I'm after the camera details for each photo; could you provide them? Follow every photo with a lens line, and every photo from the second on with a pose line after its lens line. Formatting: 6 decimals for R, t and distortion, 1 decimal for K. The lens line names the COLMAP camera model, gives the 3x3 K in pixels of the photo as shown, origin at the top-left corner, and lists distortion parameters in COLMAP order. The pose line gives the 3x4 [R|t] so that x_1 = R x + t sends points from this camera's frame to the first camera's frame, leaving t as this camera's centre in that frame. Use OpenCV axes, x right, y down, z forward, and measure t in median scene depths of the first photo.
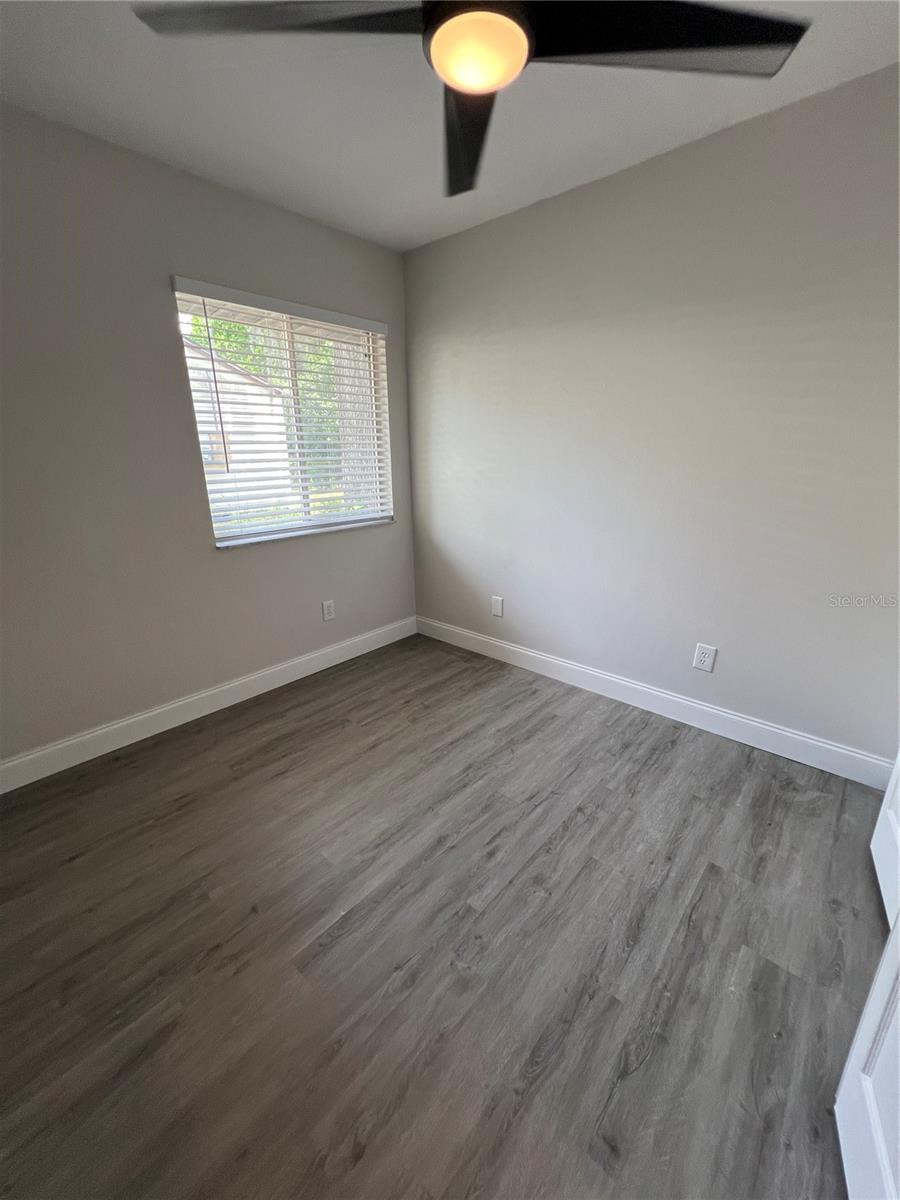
lens RADIAL K [[483.3, 0, 453.6], [0, 483.3, 600.1], [0, 0, 1]] dist [-0.001741, 0.000433]
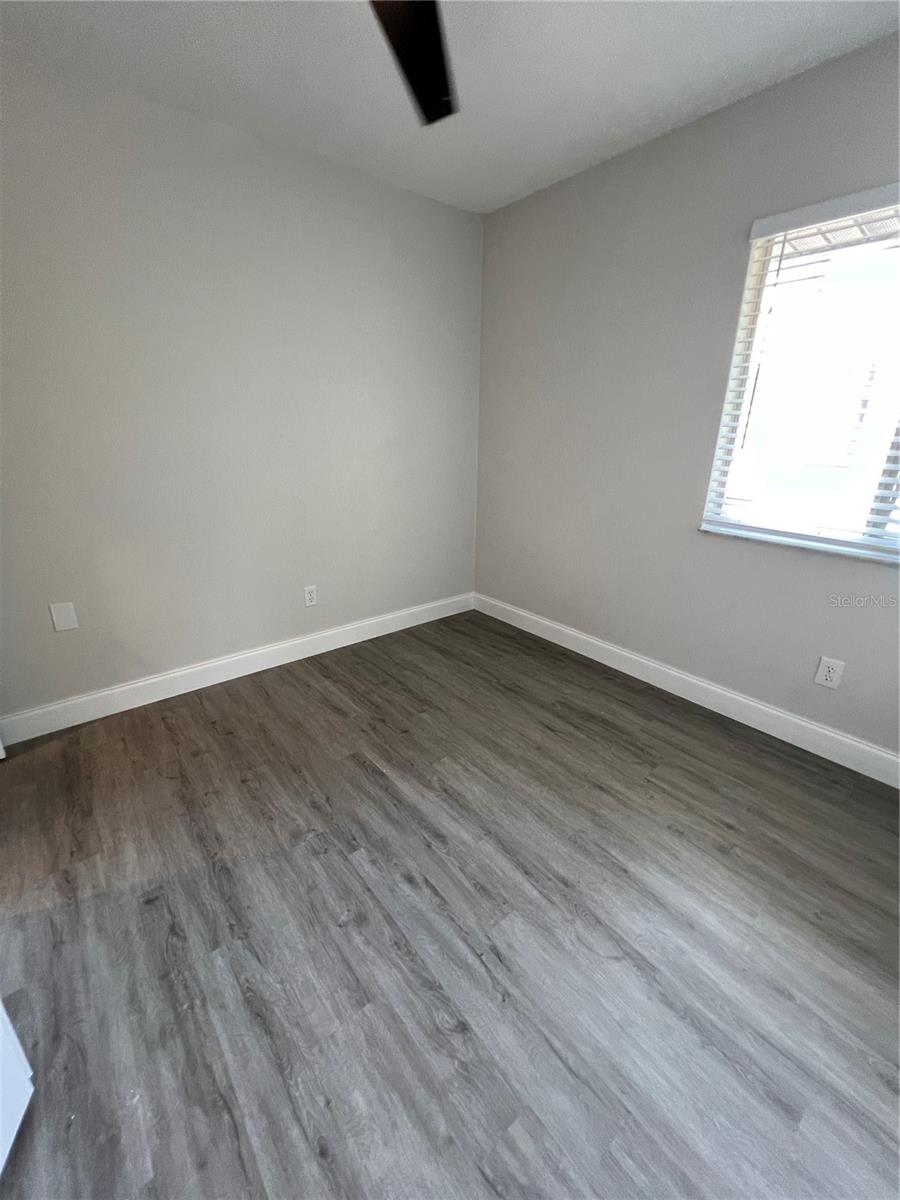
lens RADIAL K [[483.0, 0, 454.4], [0, 483.0, 599.1], [0, 0, 1]] dist [-0.000176, 0.000237]
pose [[-0.150393, 0.344435, -0.926686, 0.790201], [-0.305796, 0.875172, 0.374916, -0.317333], [0.940144, 0.339761, -0.026293, 1.023810]]
